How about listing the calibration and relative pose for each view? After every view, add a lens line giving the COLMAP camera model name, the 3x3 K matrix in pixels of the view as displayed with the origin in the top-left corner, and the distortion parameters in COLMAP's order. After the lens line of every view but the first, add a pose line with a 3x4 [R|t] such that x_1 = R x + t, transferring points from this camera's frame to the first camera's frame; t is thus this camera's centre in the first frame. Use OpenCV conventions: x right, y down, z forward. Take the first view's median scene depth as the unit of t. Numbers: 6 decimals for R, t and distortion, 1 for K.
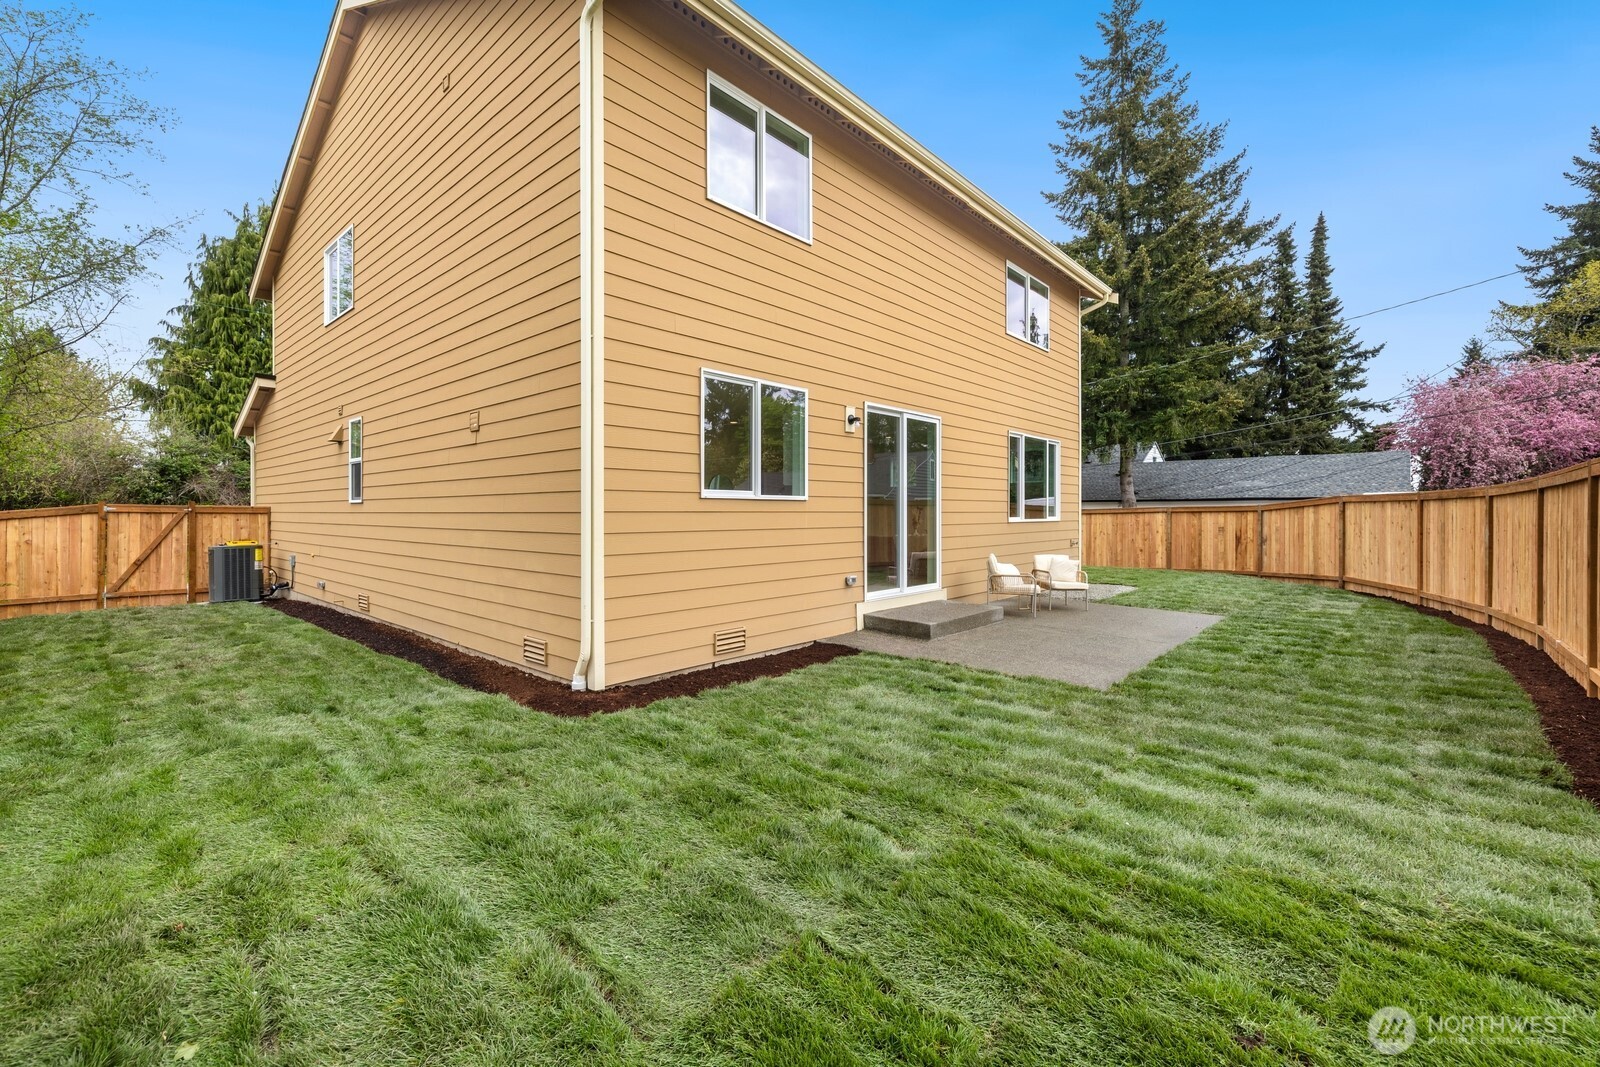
lens RADIAL K [[683.6, 0, 796.7], [0, 683.6, 521.2], [0, 0, 1]] dist [-0.000612, 0.002169]
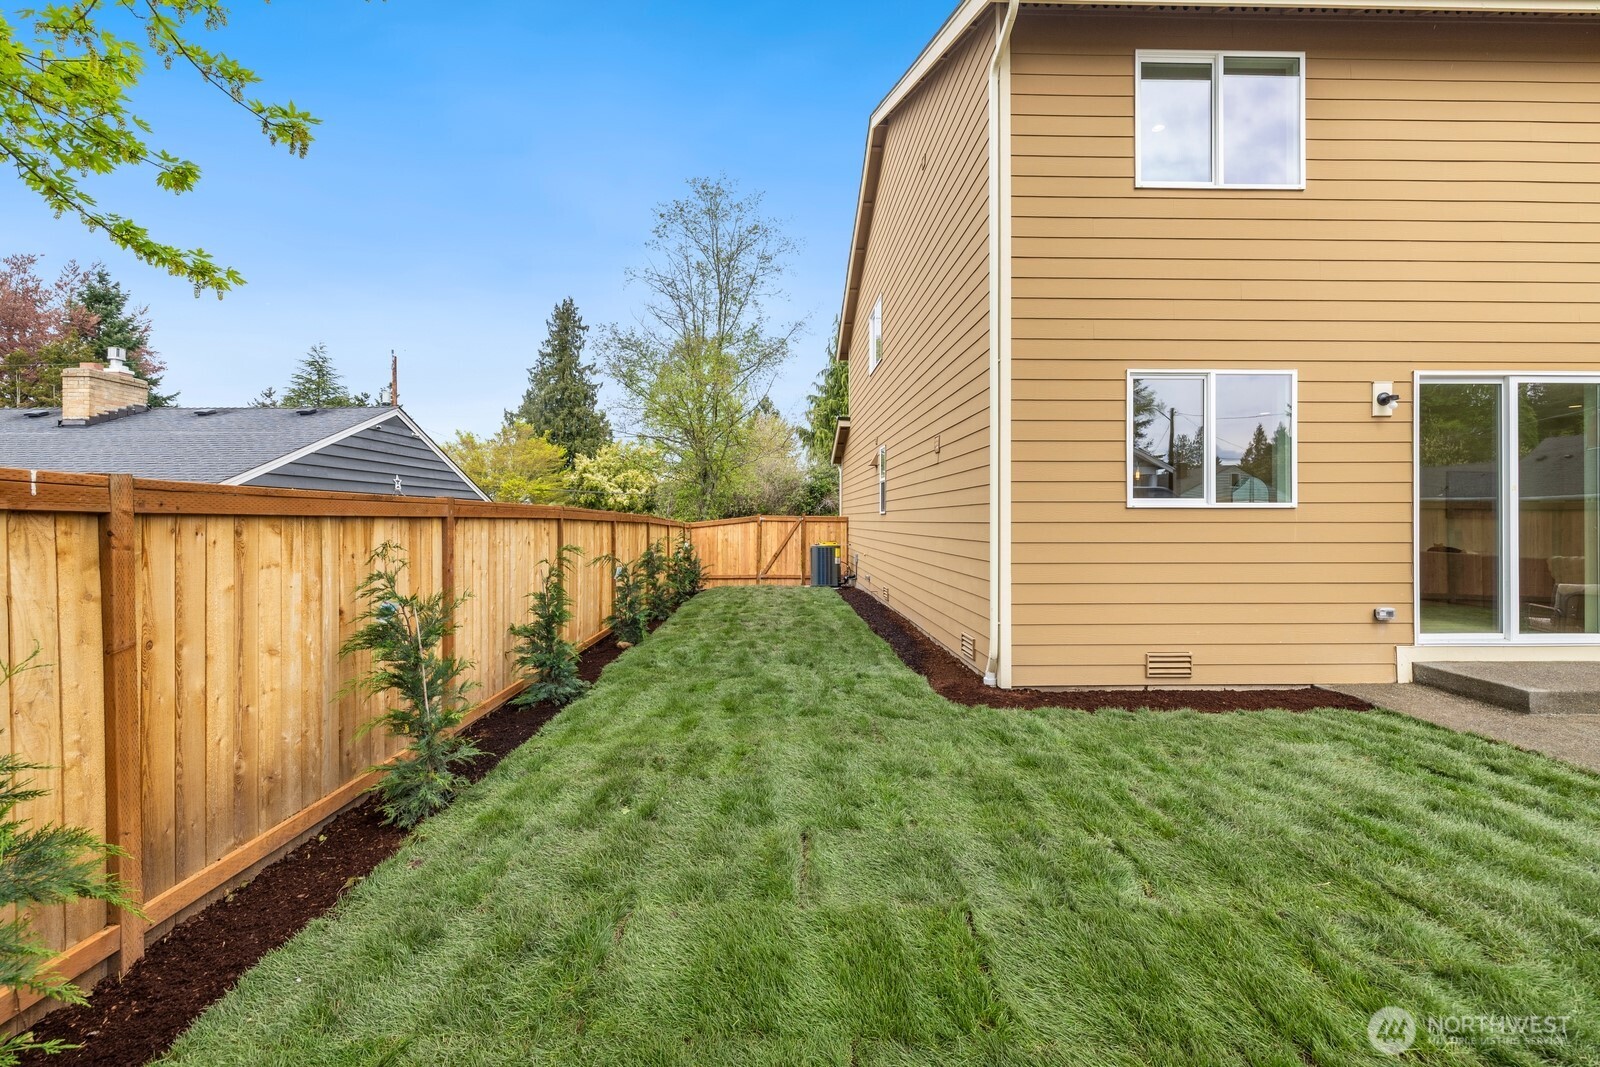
lens RADIAL K [[683.6, 0, 778.3], [0, 683.6, 527.0], [0, 0, 1]] dist [-0.000612, 0.002169]
pose [[0.681452, 0.007852, -0.731821, 0.208211], [-0.009992, 0.999949, 0.001425, -0.003333], [0.731795, 0.006341, 0.681496, 0.006342]]
